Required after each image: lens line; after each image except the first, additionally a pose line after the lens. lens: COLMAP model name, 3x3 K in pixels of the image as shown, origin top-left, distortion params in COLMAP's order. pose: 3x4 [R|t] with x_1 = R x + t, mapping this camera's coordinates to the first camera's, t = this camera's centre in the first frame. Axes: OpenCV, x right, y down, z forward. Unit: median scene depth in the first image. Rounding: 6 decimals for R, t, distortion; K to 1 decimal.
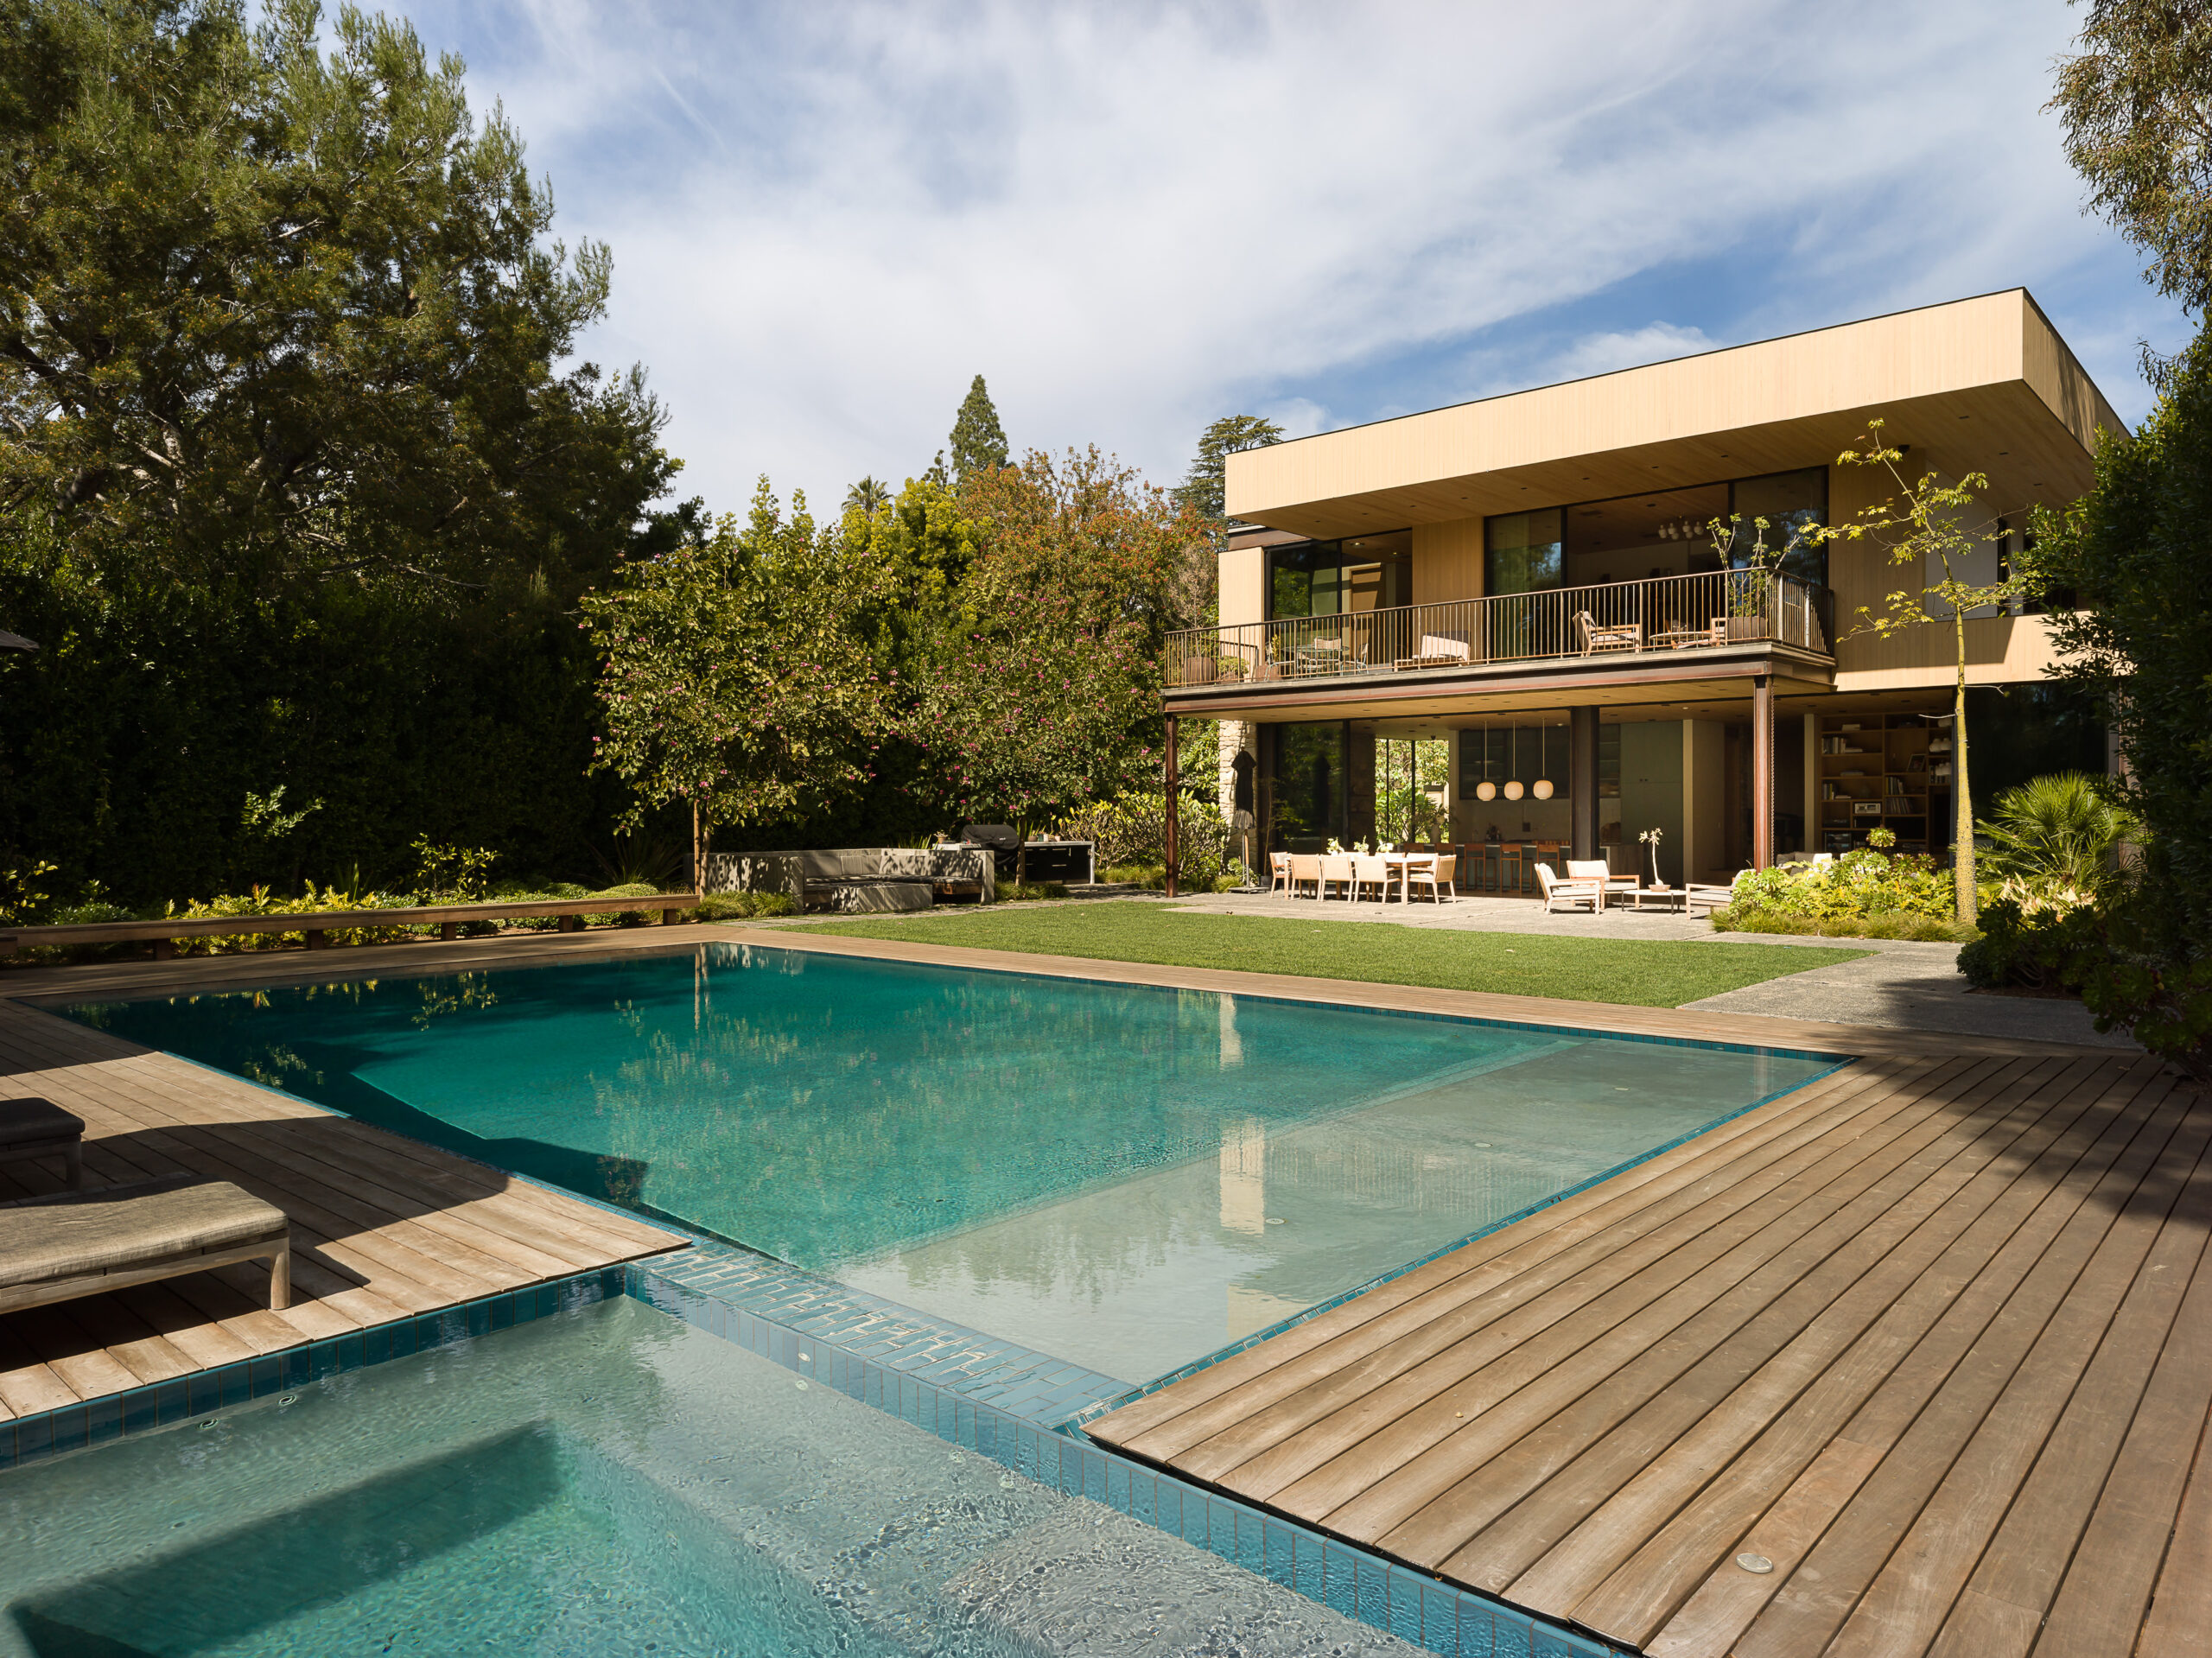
lens RADIAL K [[1459.4, 0, 1099.0], [0, 1459.4, 818.2], [0, 0, 1]] dist [0.002720, -0.000116]
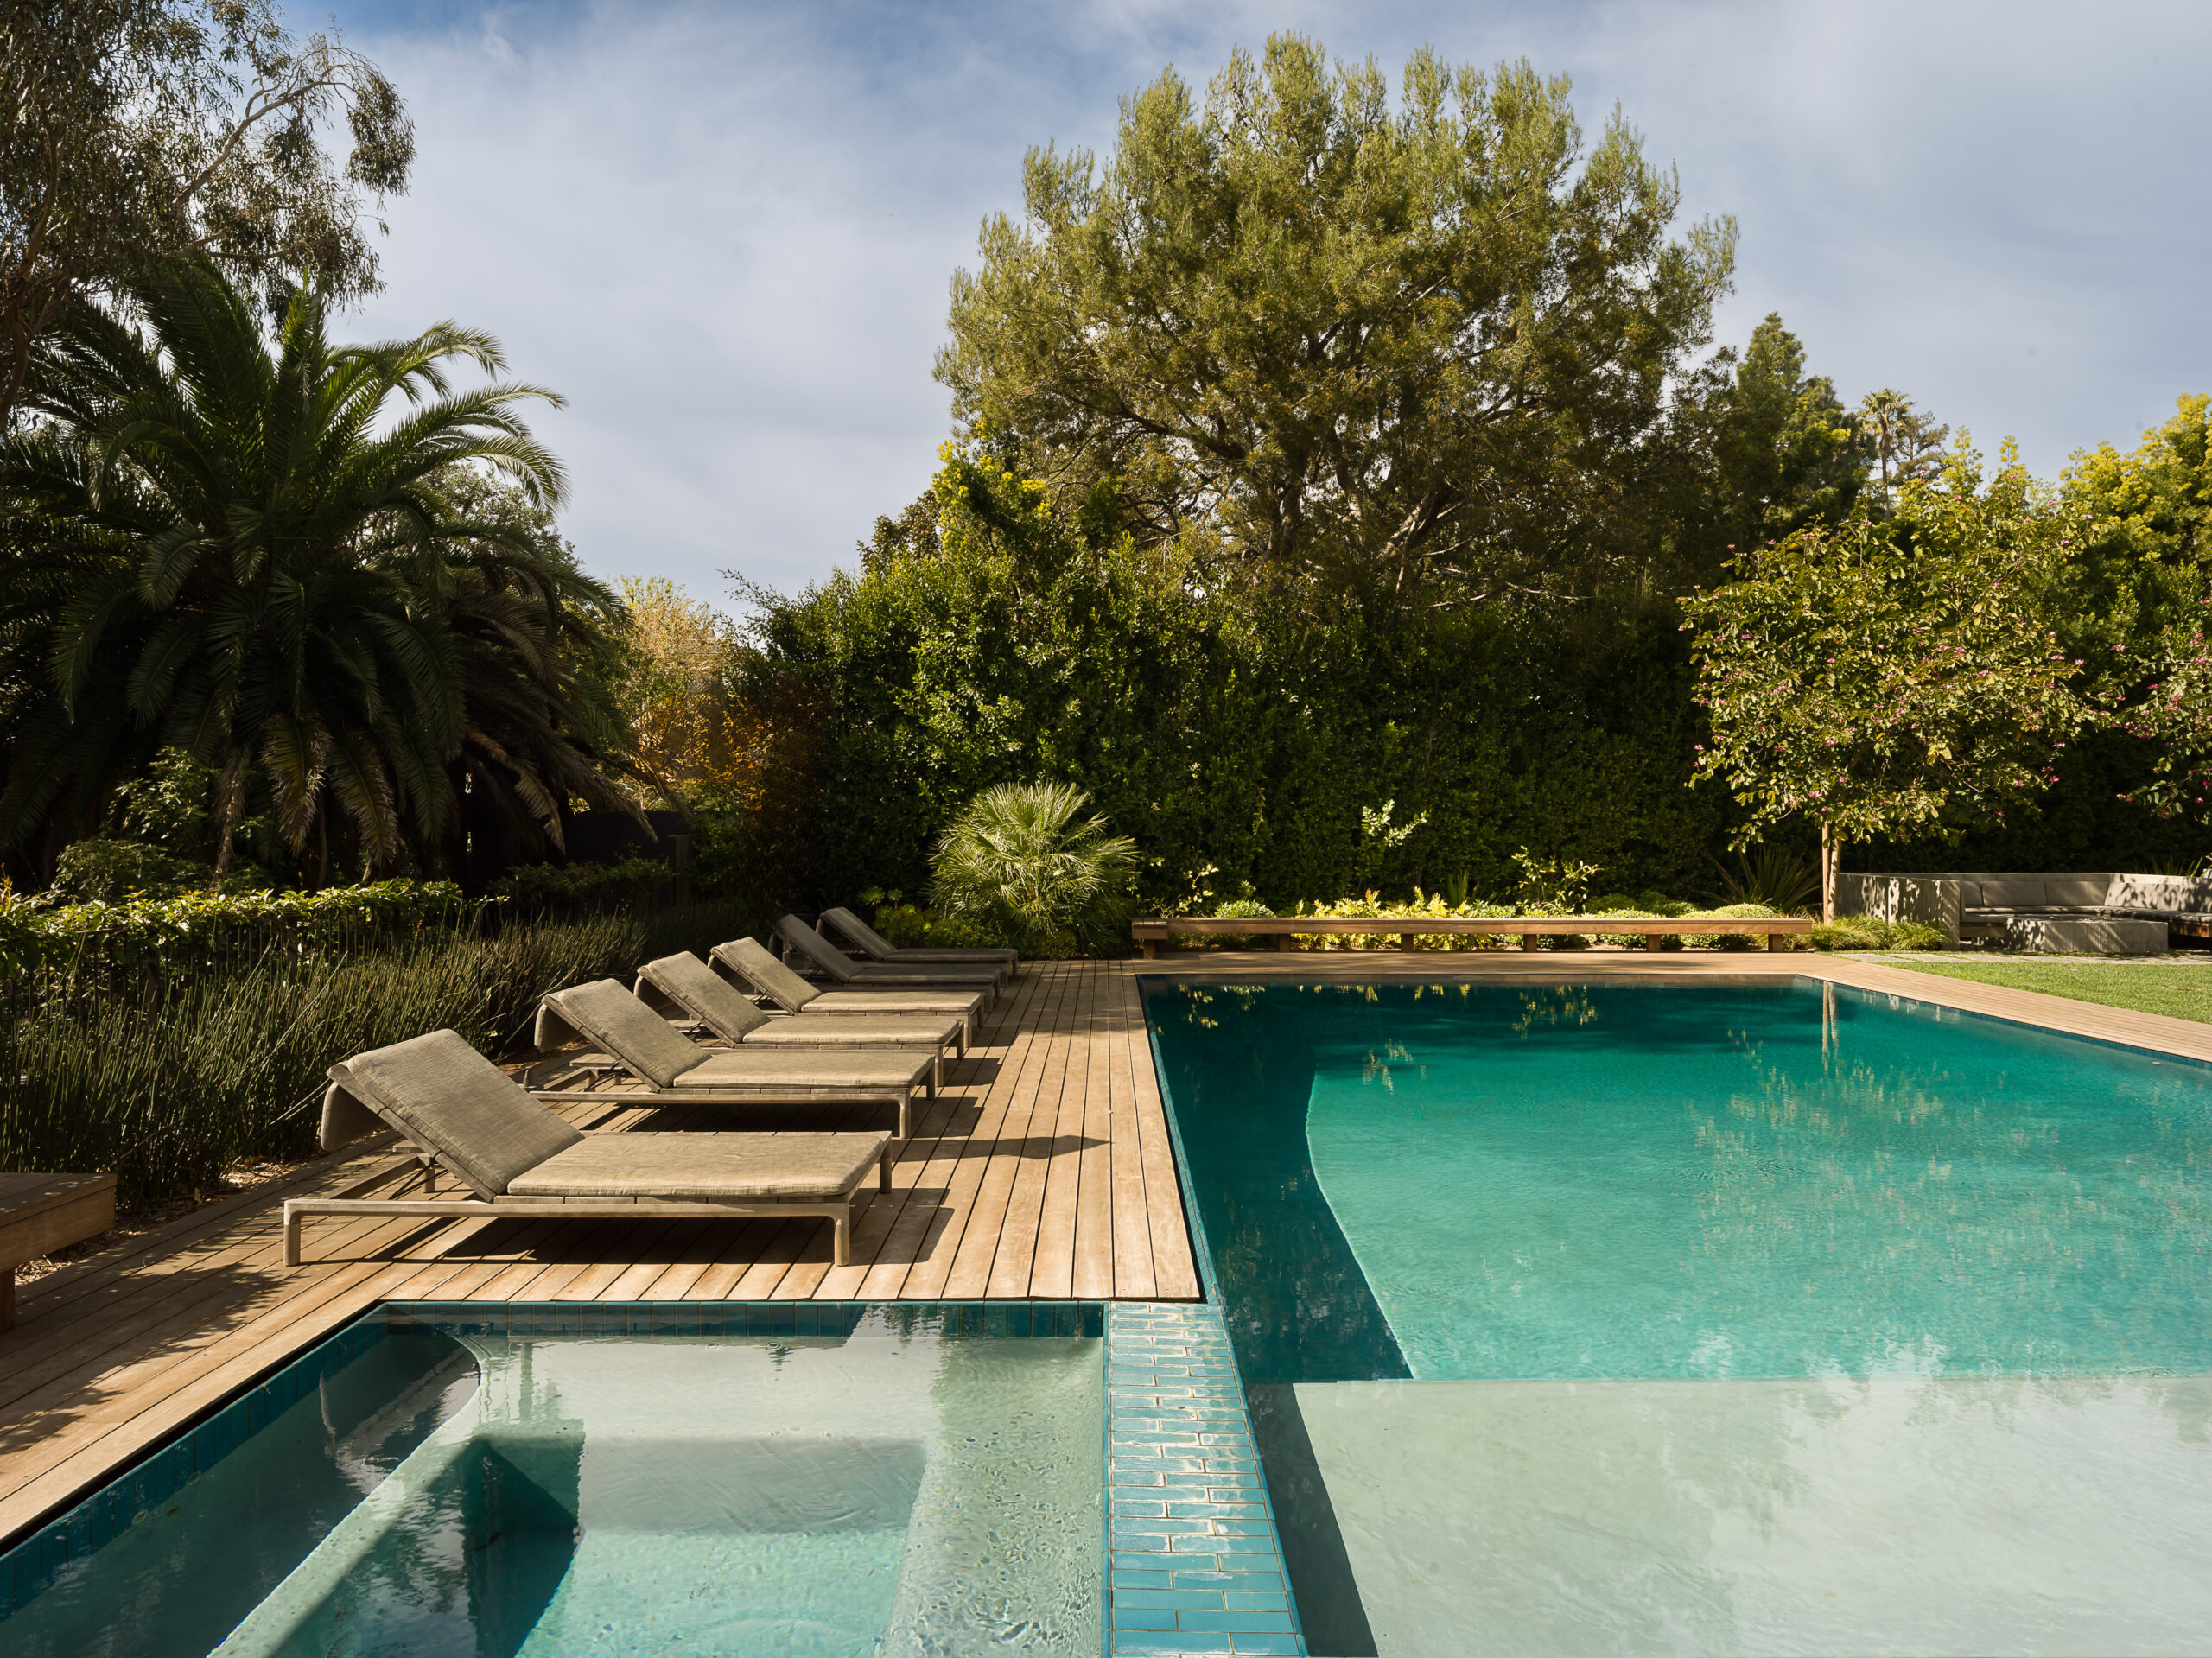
lens RADIAL K [[1459.4, 0, 1099.0], [0, 1459.4, 818.2], [0, 0, 1]] dist [0.002720, -0.000116]
pose [[0.666296, -0.000305, -0.745687, 0.098572], [-0.006238, 0.999963, -0.005983, -0.001045], [0.745661, 0.008638, 0.666269, 0.093818]]
